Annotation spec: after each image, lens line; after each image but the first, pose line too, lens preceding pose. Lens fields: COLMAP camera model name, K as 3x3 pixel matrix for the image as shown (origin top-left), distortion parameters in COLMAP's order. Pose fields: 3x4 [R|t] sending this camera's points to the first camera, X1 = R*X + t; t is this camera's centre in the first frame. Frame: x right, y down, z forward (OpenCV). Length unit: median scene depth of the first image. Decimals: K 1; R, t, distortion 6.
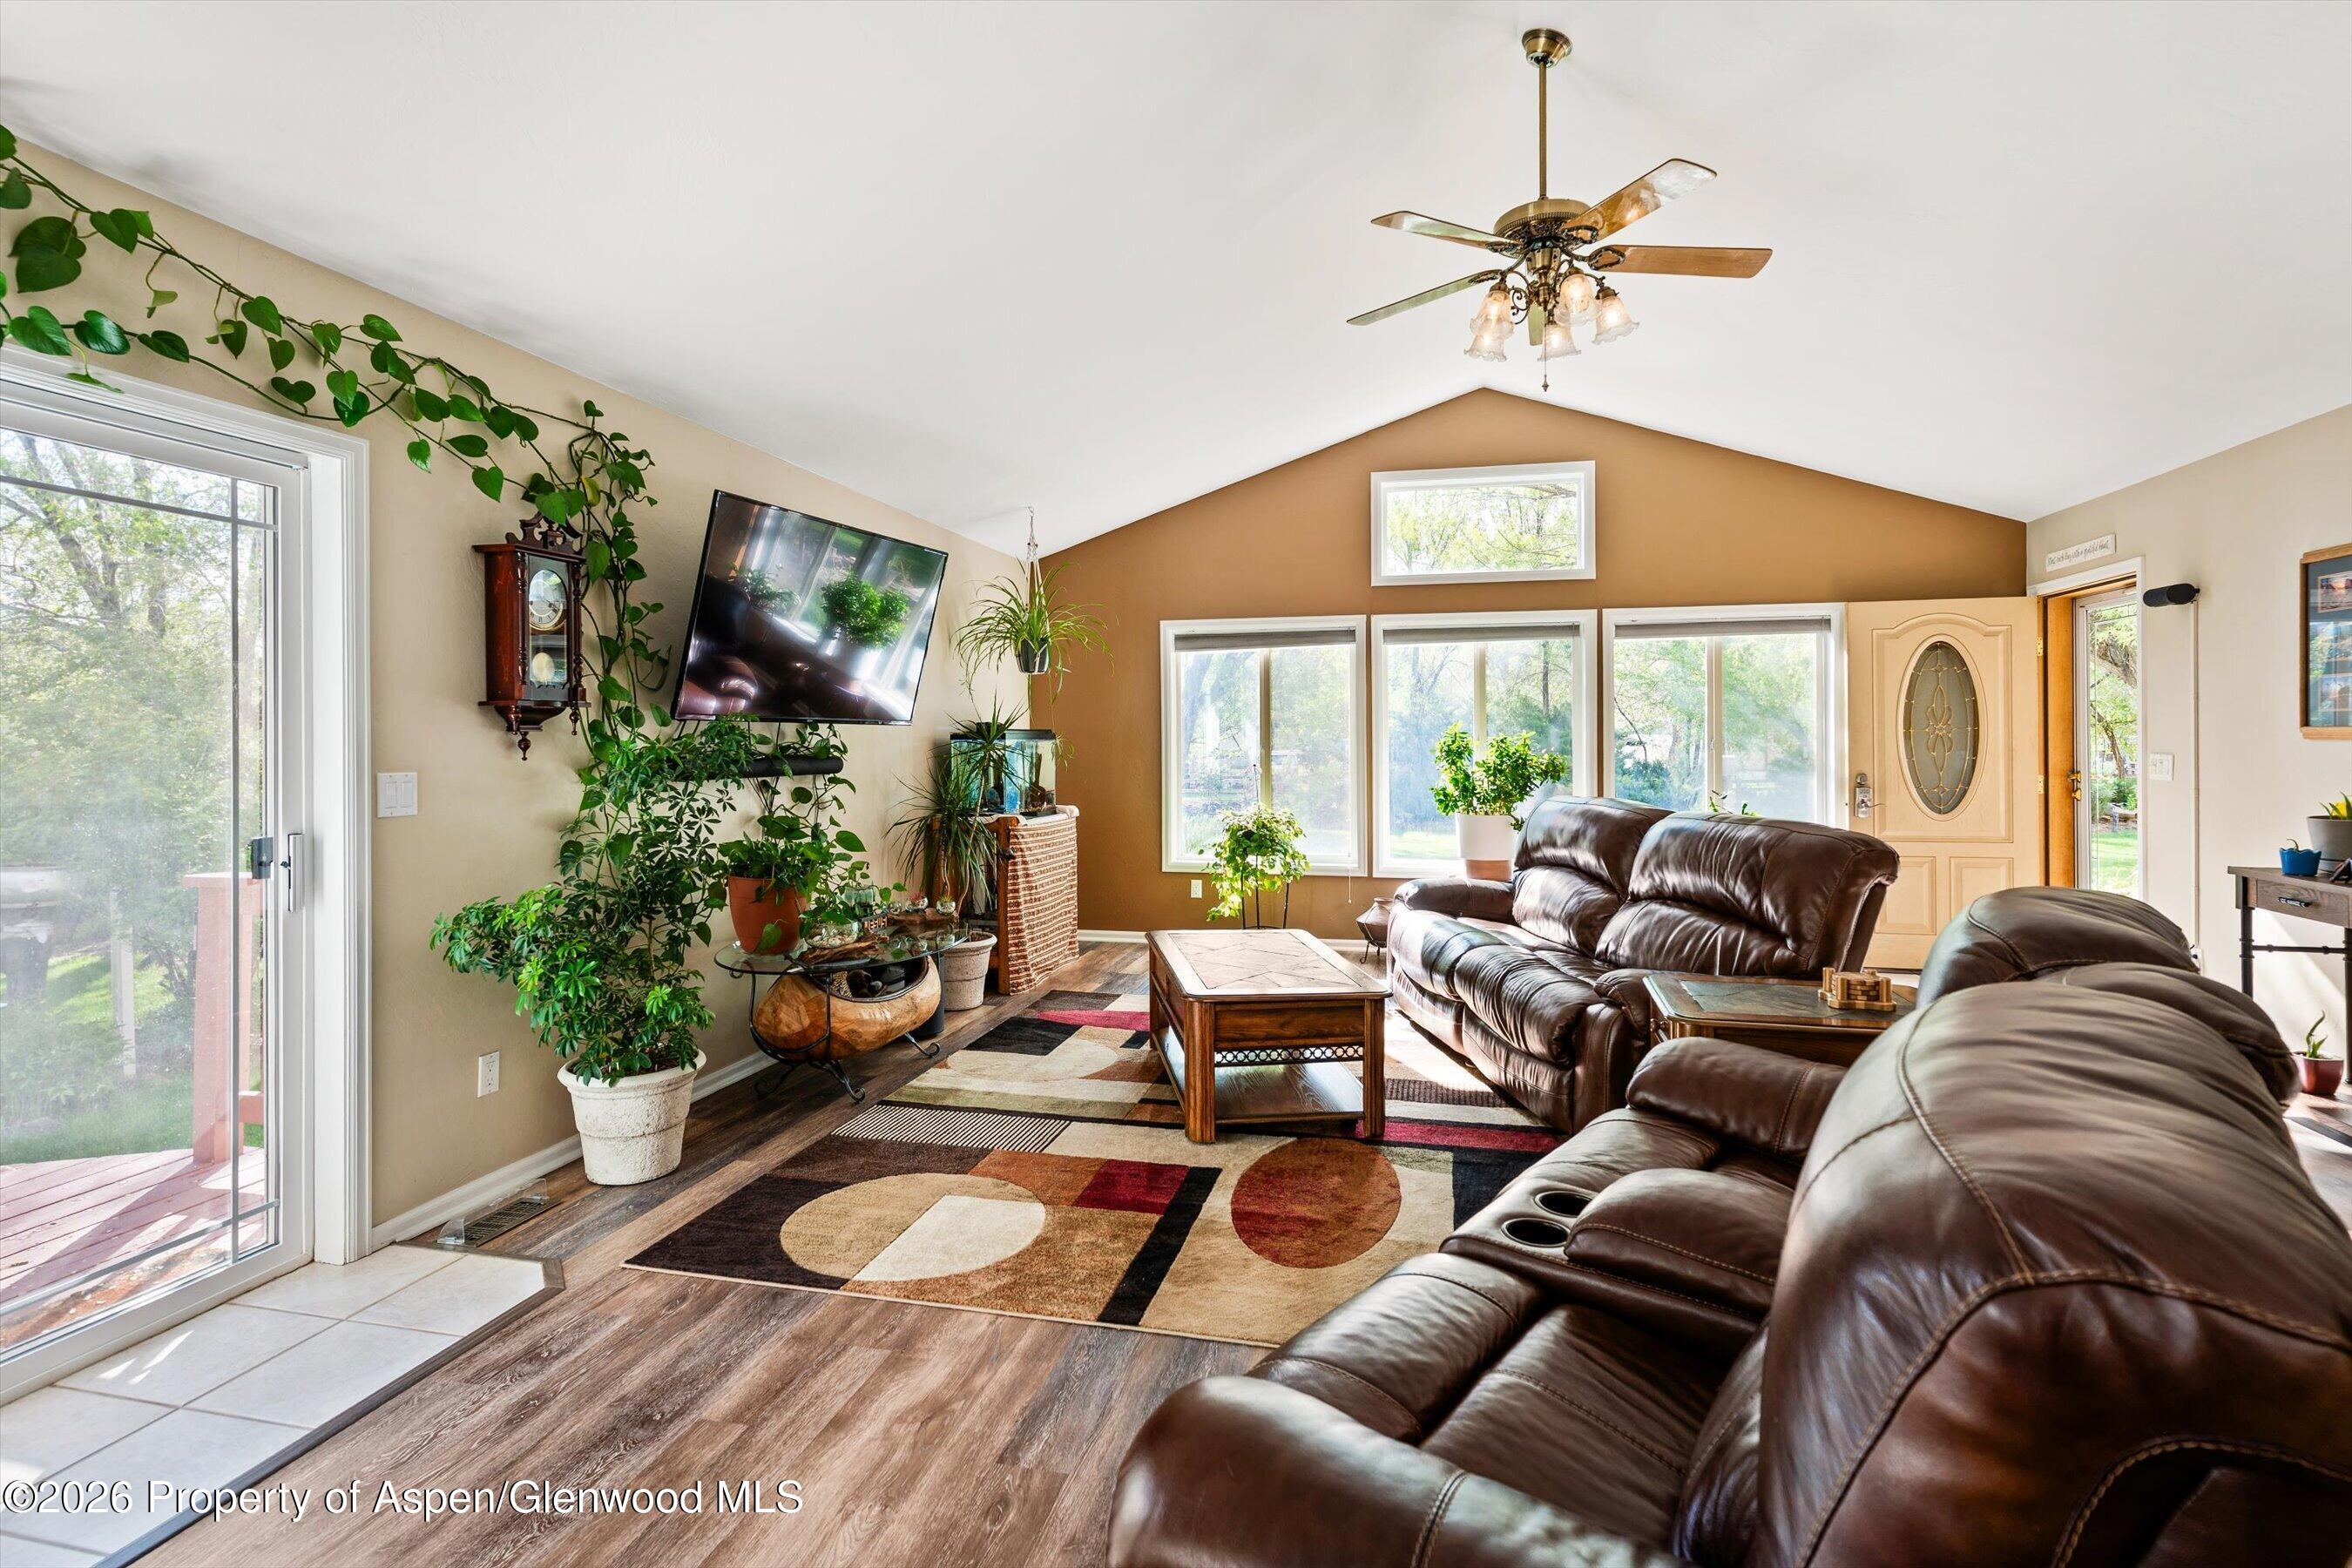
lens RADIAL K [[1140.5, 0, 1169.6], [0, 1140.5, 751.4], [0, 0, 1]] dist [-0.002707, 0.004473]
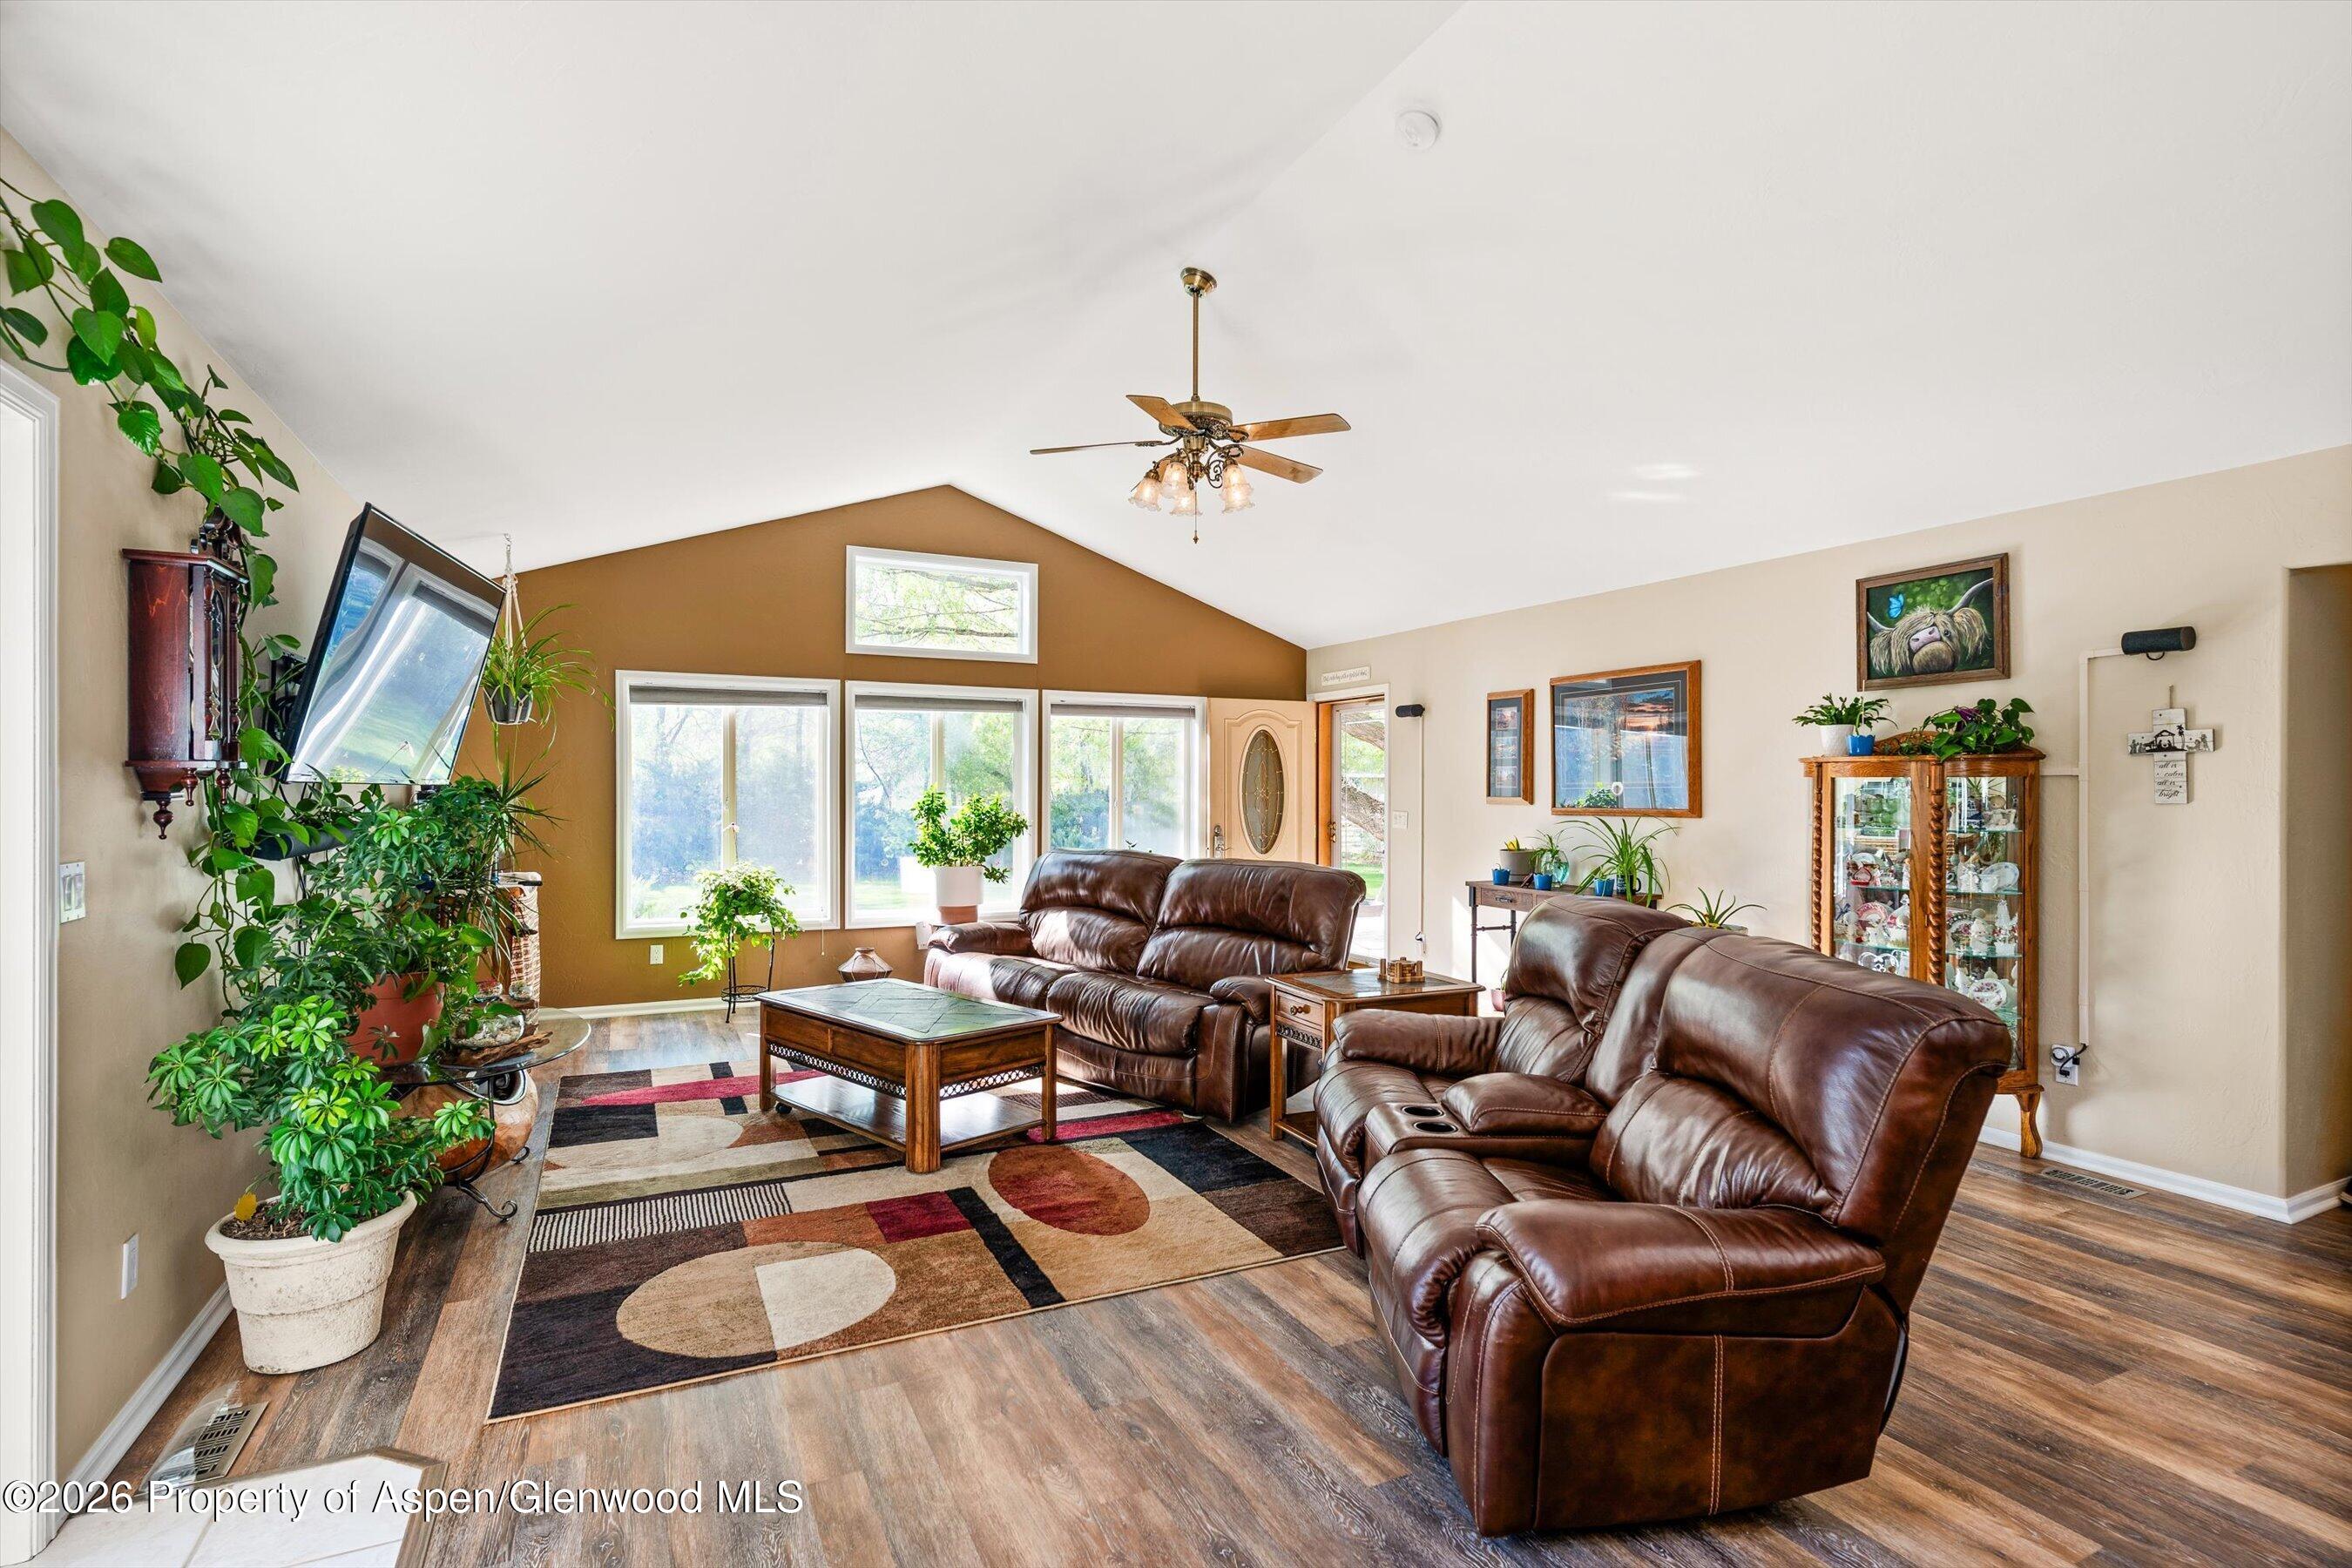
lens RADIAL K [[1140.5, 0, 1148.5], [0, 1140.5, 802.6], [0, 0, 1]] dist [-0.002707, 0.004473]
pose [[0.775630, -0.000944, 0.631187, -0.418836], [-0.000674, 0.999997, 0.002323, -0.014378], [-0.631187, -0.002227, 0.775628, 0.008639]]
